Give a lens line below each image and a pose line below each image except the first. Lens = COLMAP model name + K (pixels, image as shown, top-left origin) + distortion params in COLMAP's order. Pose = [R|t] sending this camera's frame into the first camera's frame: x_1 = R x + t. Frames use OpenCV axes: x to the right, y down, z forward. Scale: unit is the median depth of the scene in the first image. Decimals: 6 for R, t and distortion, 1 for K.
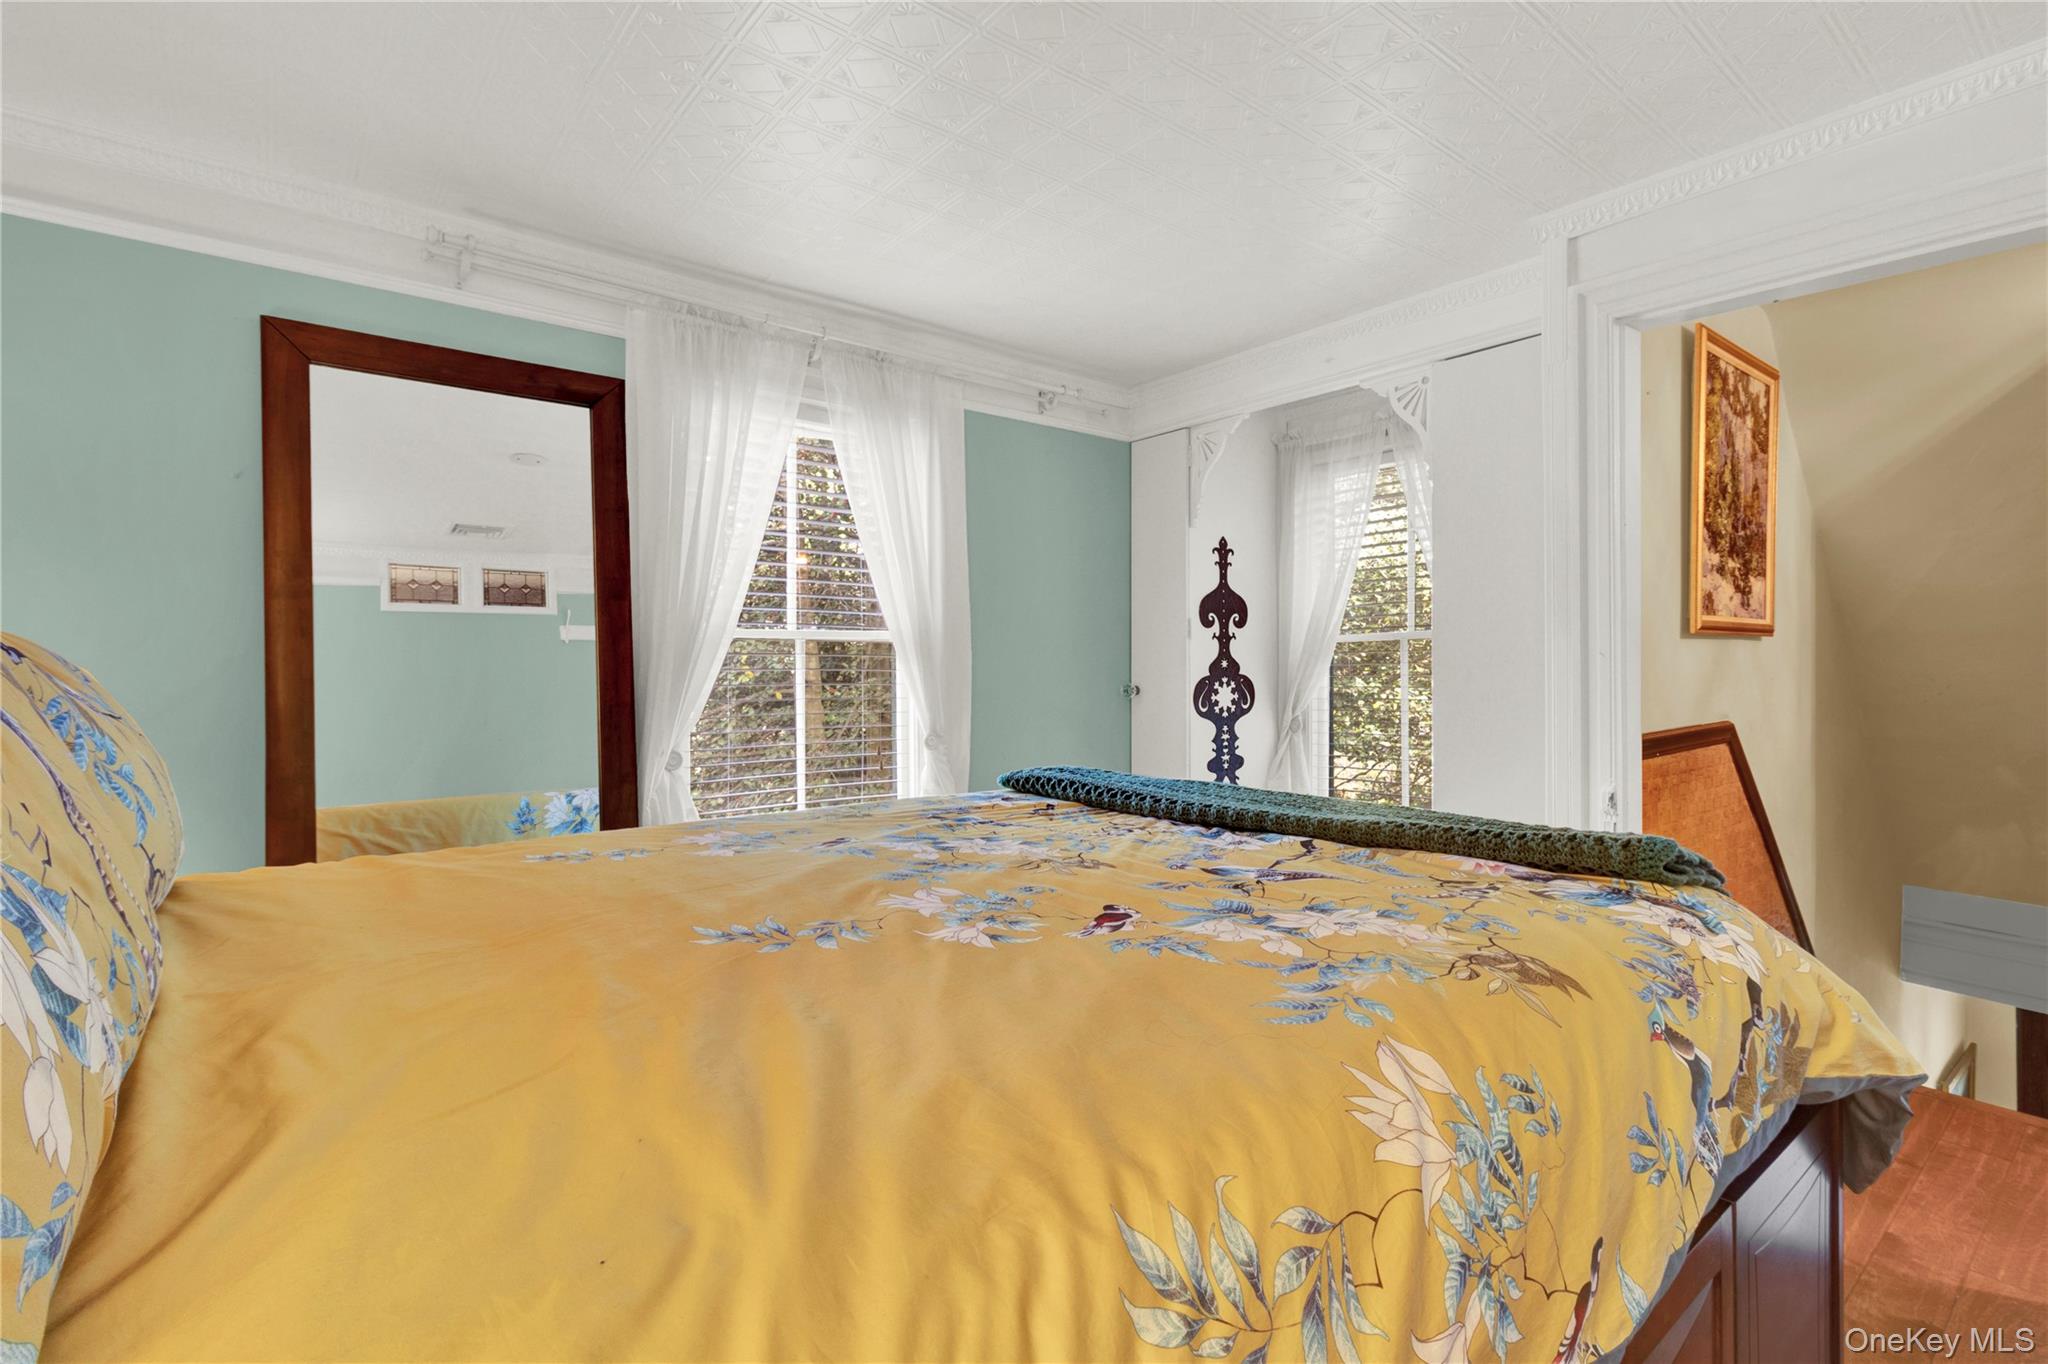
lens RADIAL K [[927.5, 0, 1031.9], [0, 927.5, 675.3], [0, 0, 1]] dist [-0.002299, -0.000745]
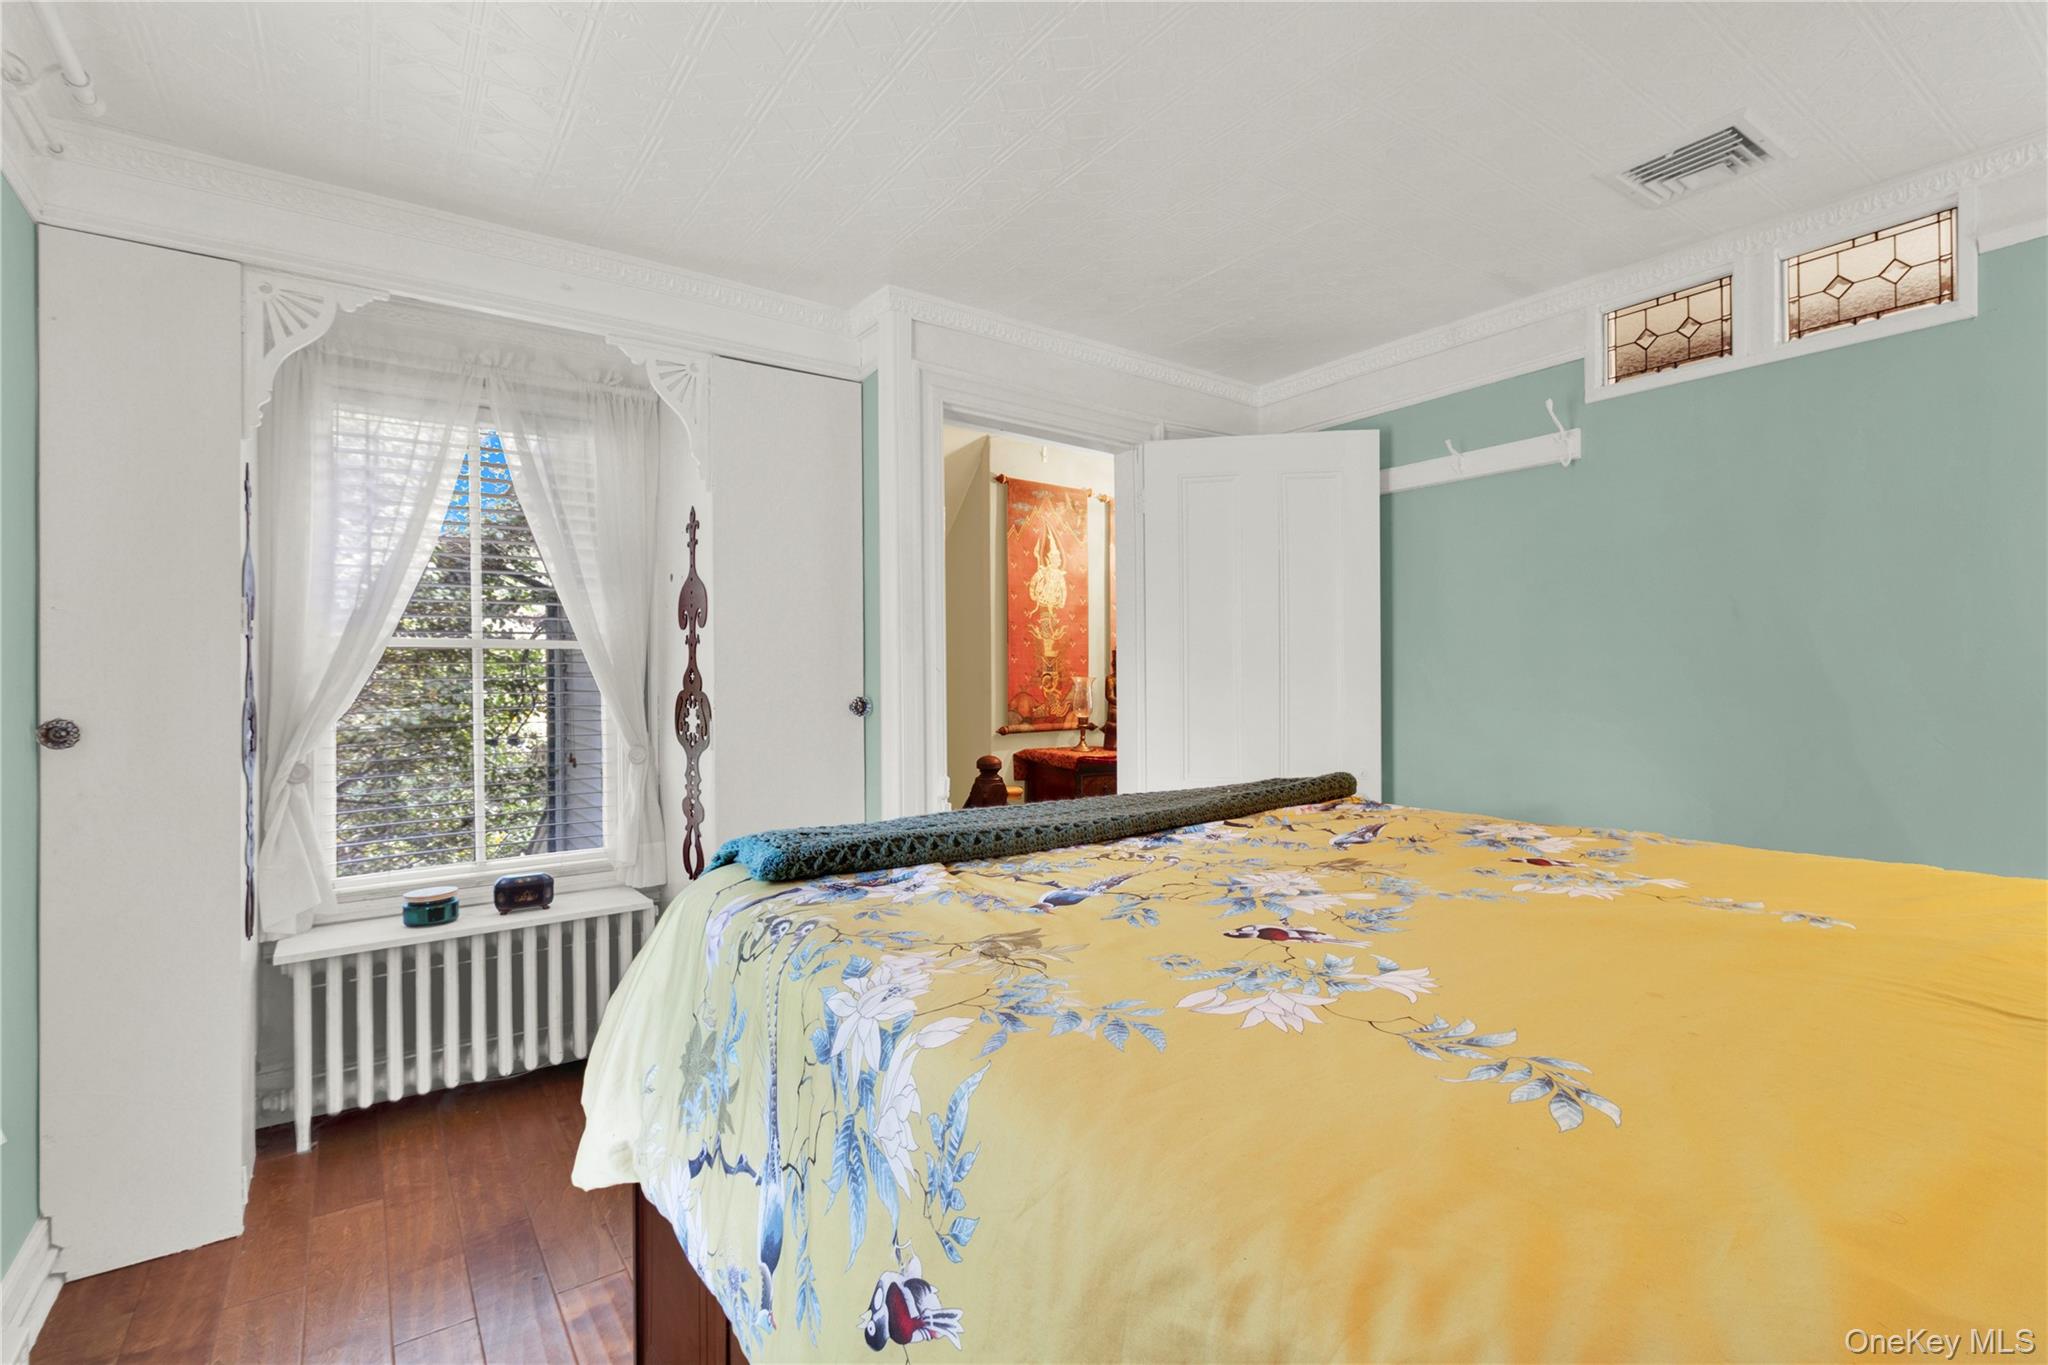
lens RADIAL K [[927.5, 0, 1031.9], [0, 927.5, 675.8], [0, 0, 1]] dist [-0.002299, -0.000745]
pose [[-0.013409, 0.010413, 0.999856, -0.878617], [0.021149, 0.999725, -0.010128, -0.001701], [-0.999686, 0.021010, -0.013625, 1.262937]]
